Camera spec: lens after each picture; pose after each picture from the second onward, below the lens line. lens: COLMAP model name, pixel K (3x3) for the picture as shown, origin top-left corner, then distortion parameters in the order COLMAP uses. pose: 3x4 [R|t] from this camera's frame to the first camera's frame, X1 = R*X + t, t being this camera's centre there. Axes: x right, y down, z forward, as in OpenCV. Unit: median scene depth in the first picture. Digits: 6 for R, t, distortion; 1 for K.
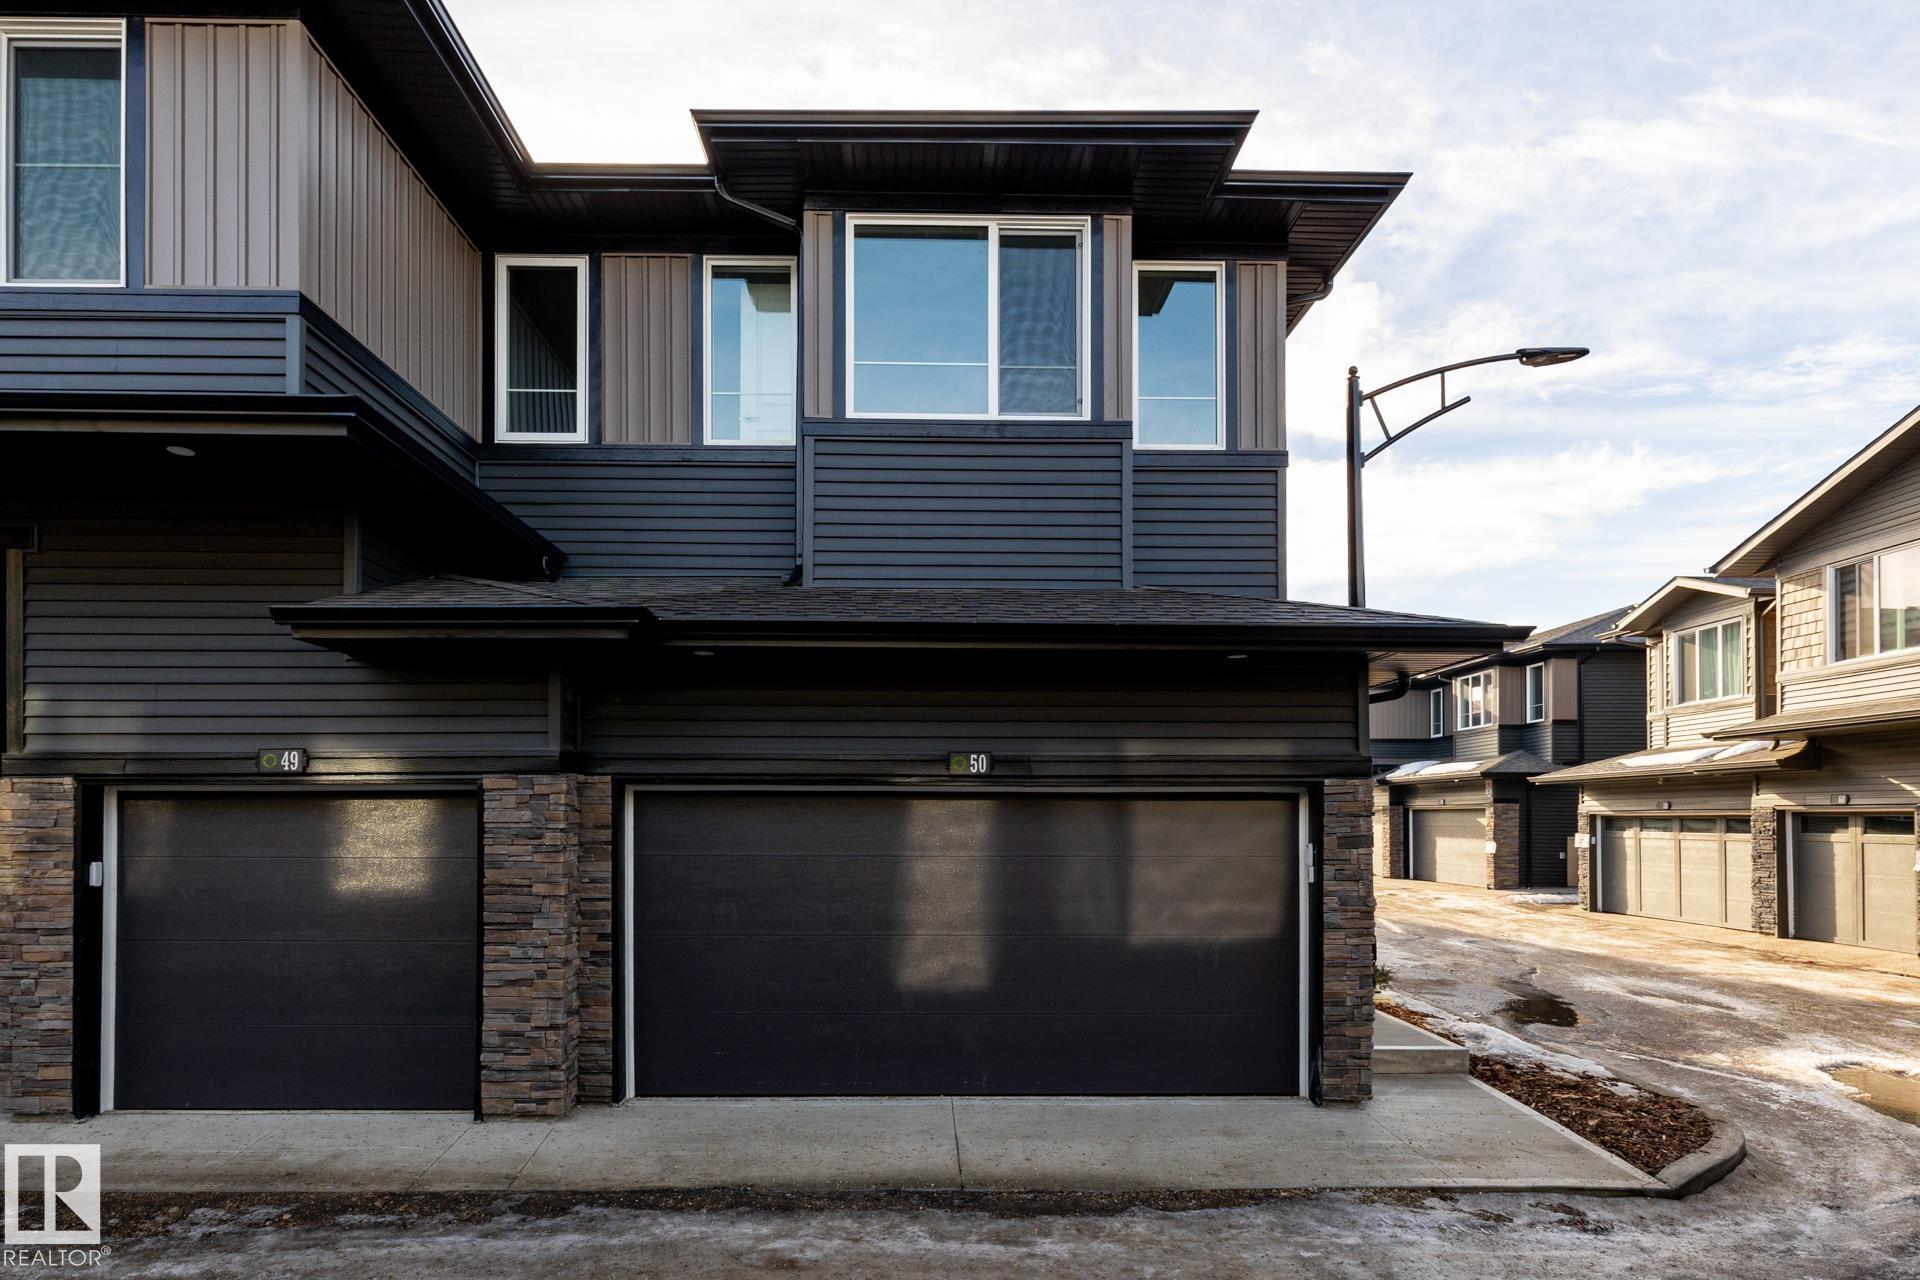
lens RADIAL K [[989.5, 0, 960.1], [0, 989.5, 617.3], [0, 0, 1]] dist [-0.001366, 0.000003]
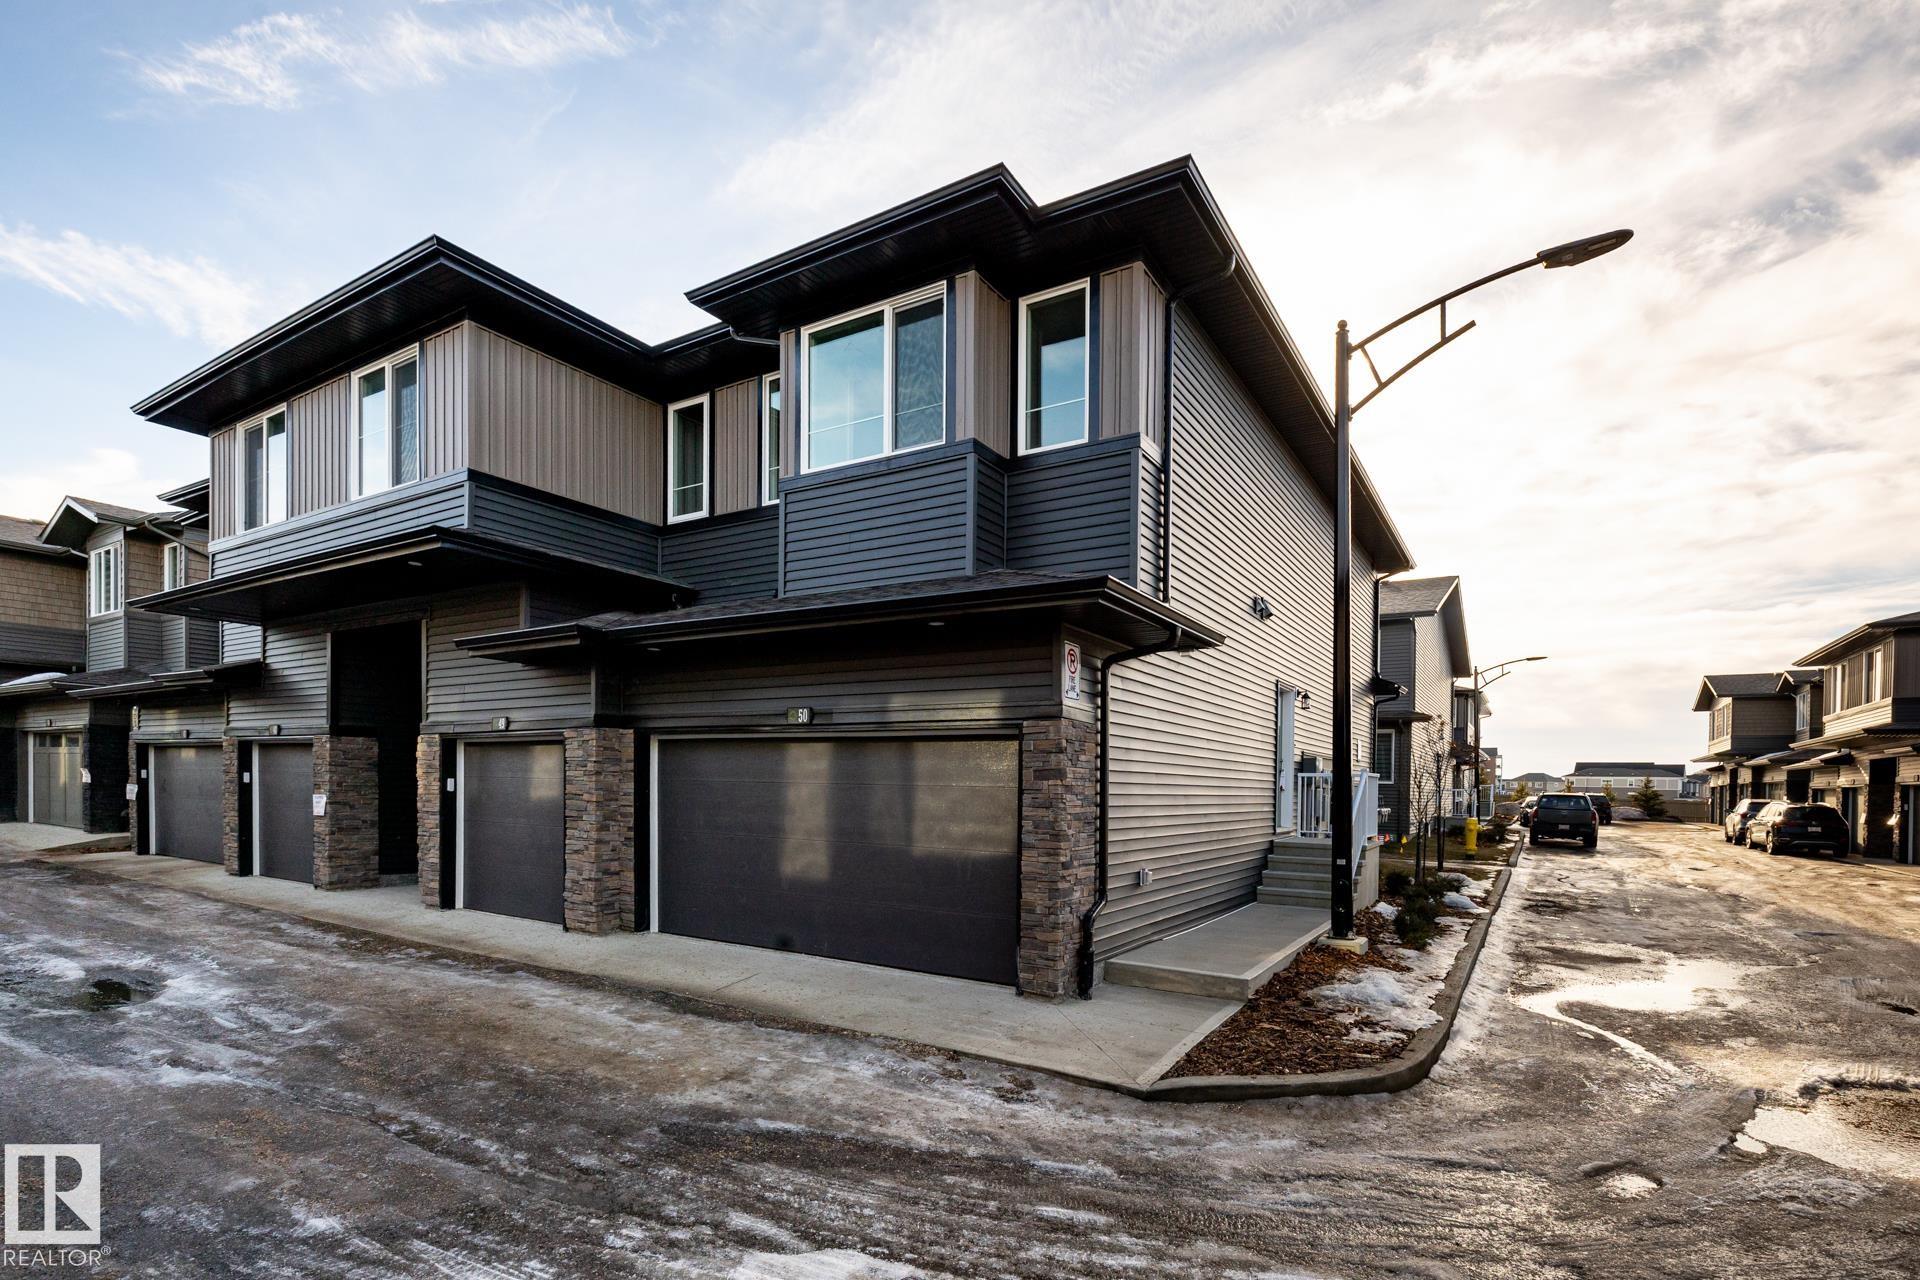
lens RADIAL K [[826.7, 0, 921.0], [0, 826.7, 620.8], [0, 0, 1]] dist [-0.002090, -0.000150]
pose [[0.856373, -0.083694, -0.509530, 0.750500], [0.085654, 0.996131, -0.019662, 0.051713], [0.509205, -0.026805, 0.860228, 0.092201]]
